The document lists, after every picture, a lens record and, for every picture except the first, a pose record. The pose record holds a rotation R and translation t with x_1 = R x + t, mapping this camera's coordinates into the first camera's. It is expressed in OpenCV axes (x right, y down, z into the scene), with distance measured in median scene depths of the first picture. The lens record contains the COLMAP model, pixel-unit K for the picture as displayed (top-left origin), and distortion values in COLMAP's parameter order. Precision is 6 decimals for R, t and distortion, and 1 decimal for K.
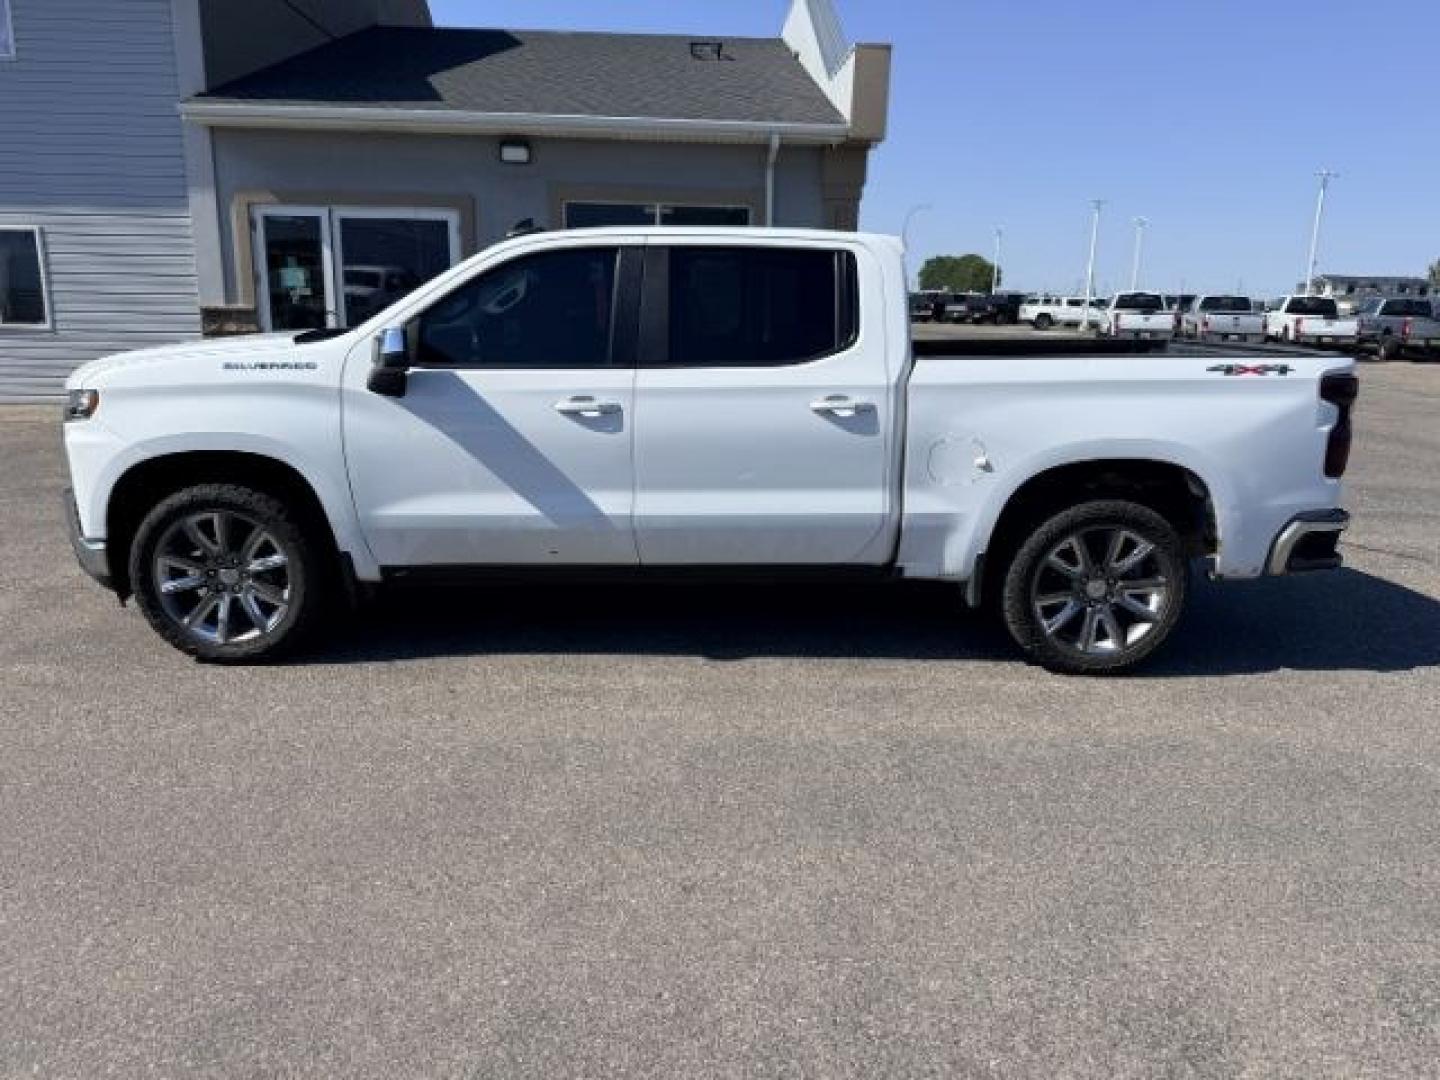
lens RADIAL K [[1056.8, 0, 716.6], [0, 1056.8, 540.8], [0, 0, 1]] dist [0.041722, -0.043945]
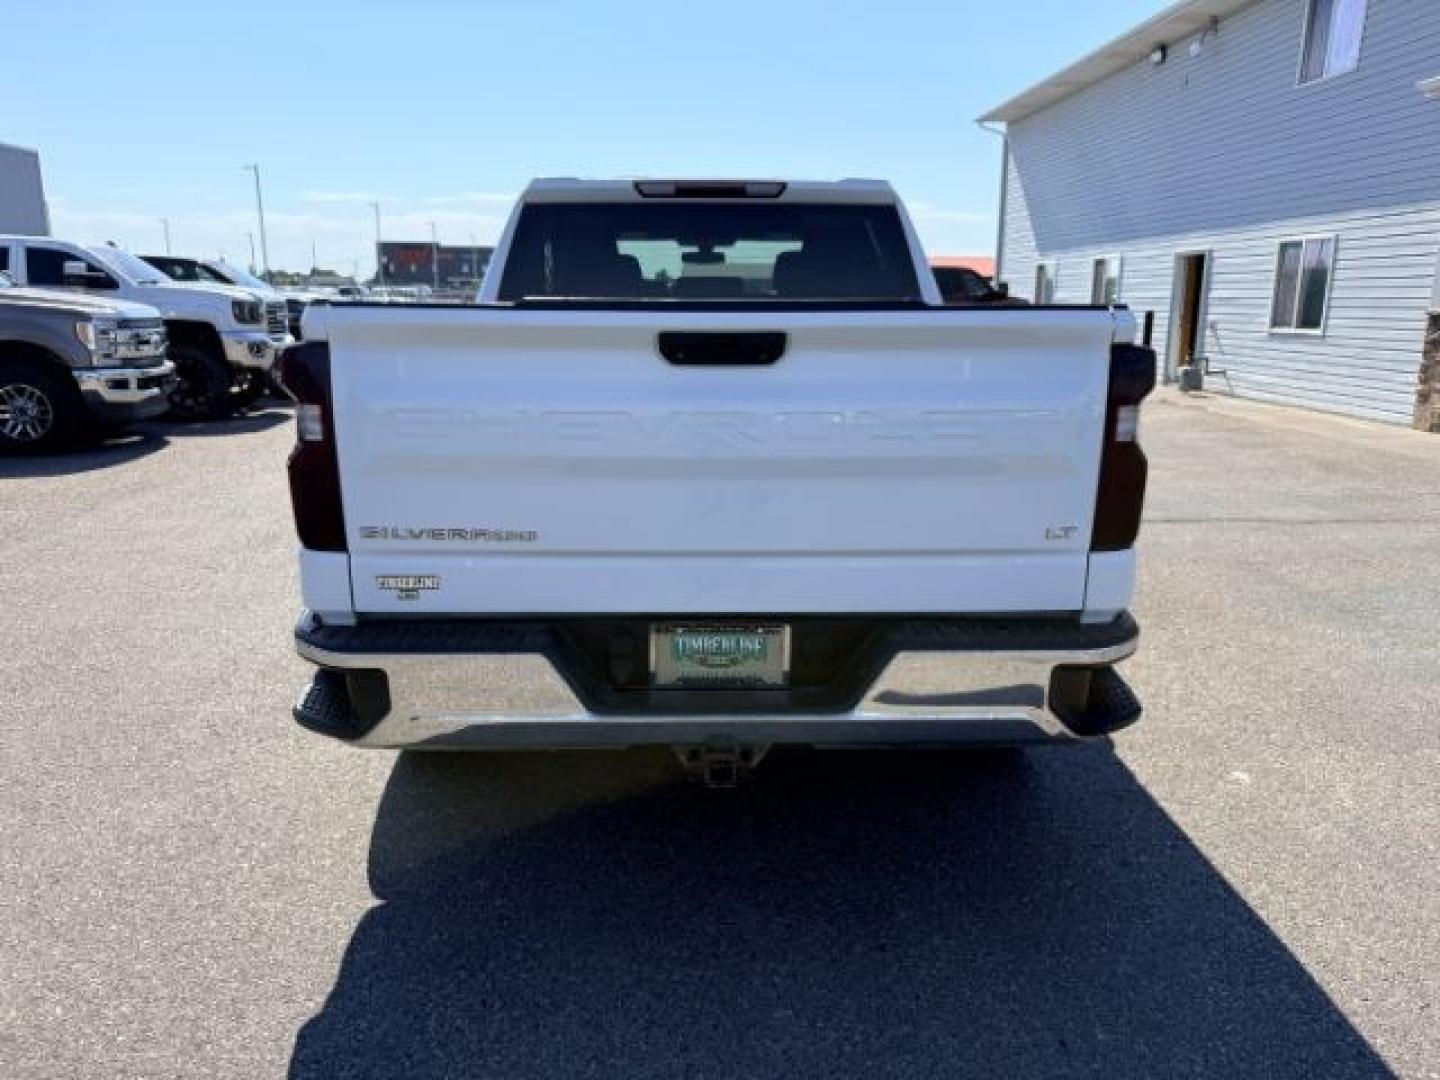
lens RADIAL K [[1056.8, 0, 716.6], [0, 1056.8, 540.8], [0, 0, 1]] dist [0.041722, -0.043945]
pose [[-0.007350, 0.206440, -0.978432, 1.008986], [-0.238506, 0.949857, 0.202203, -0.197473], [0.971113, 0.234848, 0.042256, 1.093451]]
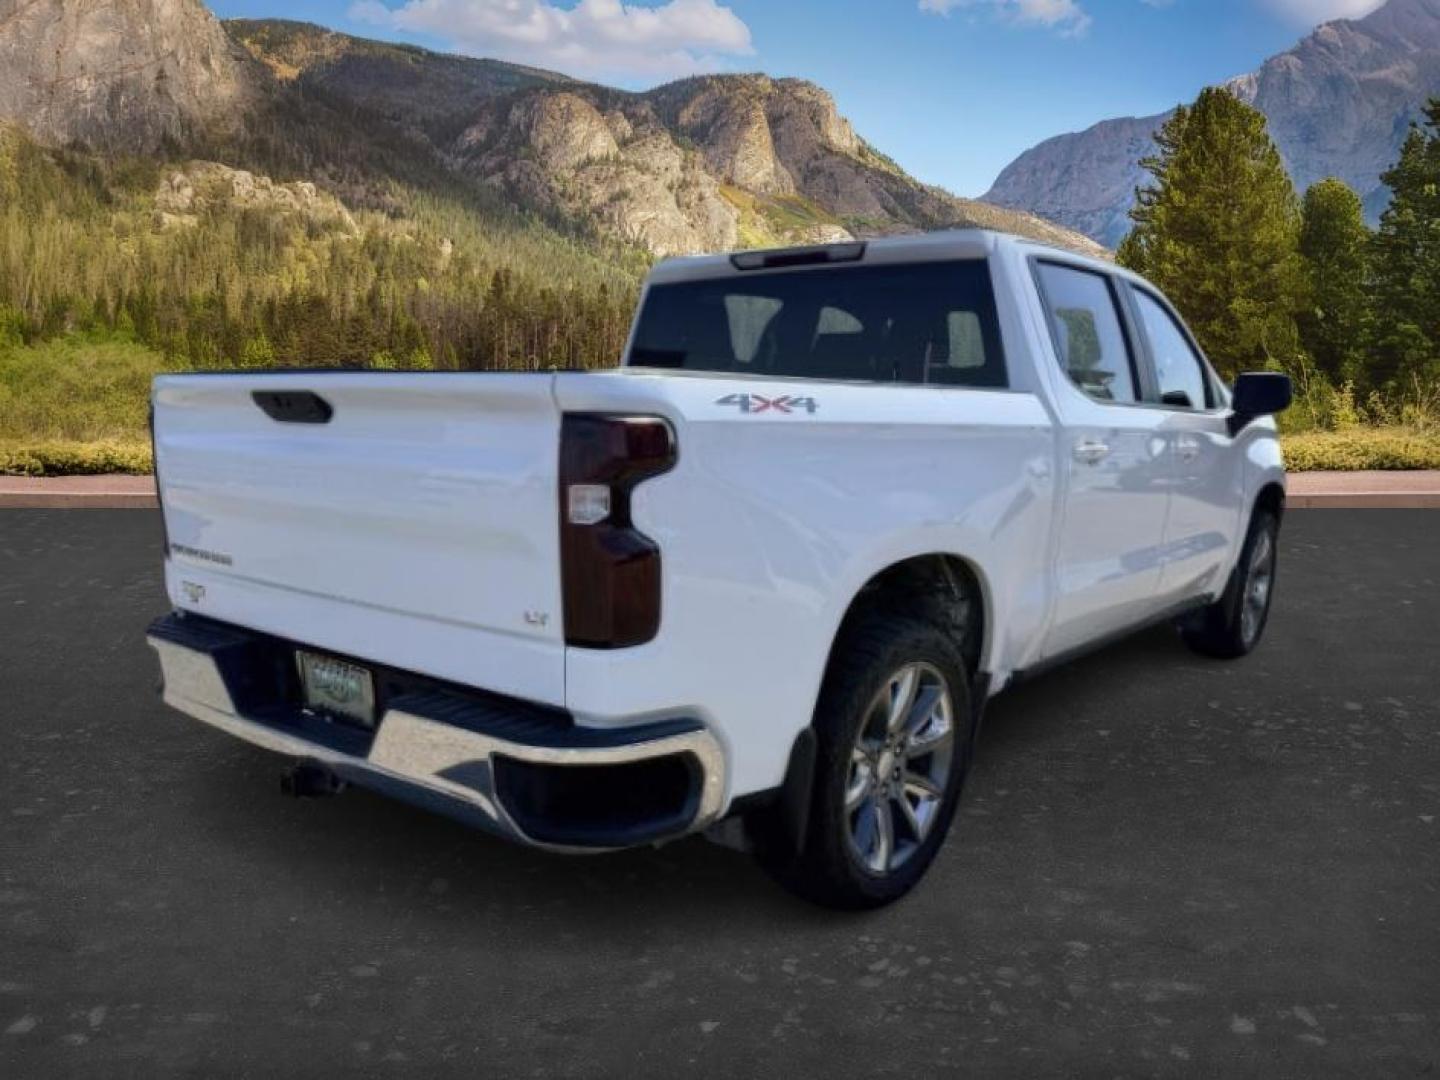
lens RADIAL K [[1110.3, 0, 702.7], [0, 1110.3, 657.1], [0, 0, 1]] dist [0.022273, -0.002273]
pose [[-0.670571, 0.160228, -0.724335, 0.829593], [-0.182345, 0.910841, 0.370295, -0.309187], [0.719086, 0.380388, -0.581567, 1.585124]]
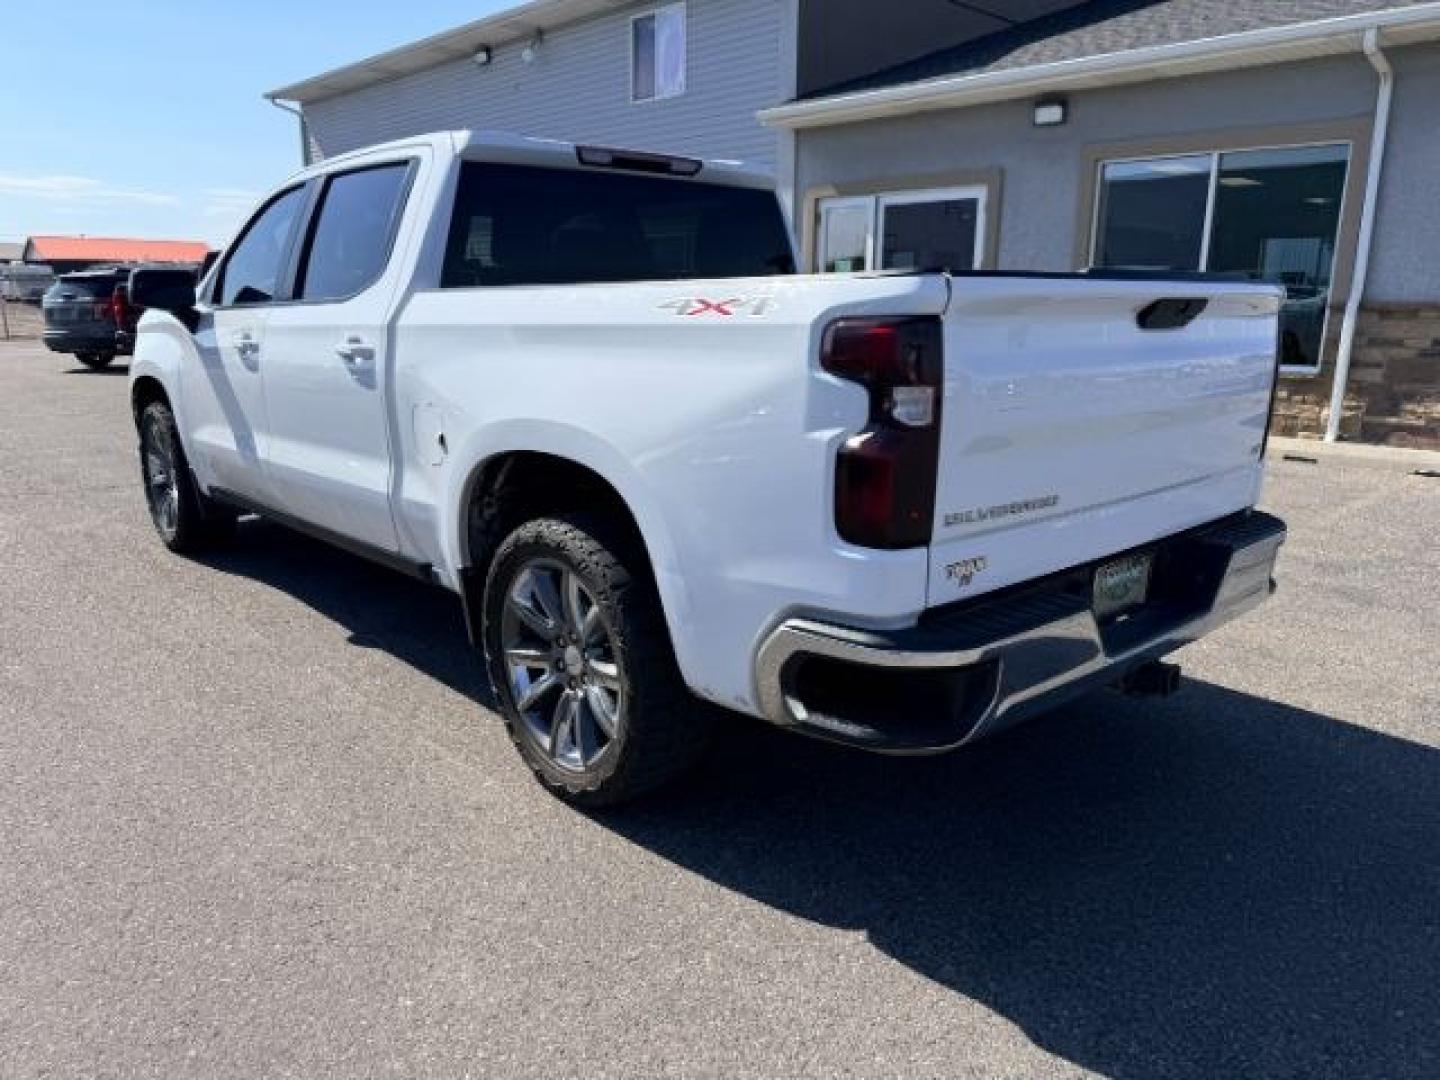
lens RADIAL K [[1056.8, 0, 716.6], [0, 1056.8, 540.8], [0, 0, 1]] dist [0.041722, -0.043945]
pose [[0.645168, 0.160334, -0.747028, 0.818589], [-0.170985, 0.983234, 0.063361, -0.074594], [0.744662, 0.086852, 0.661766, 0.613807]]
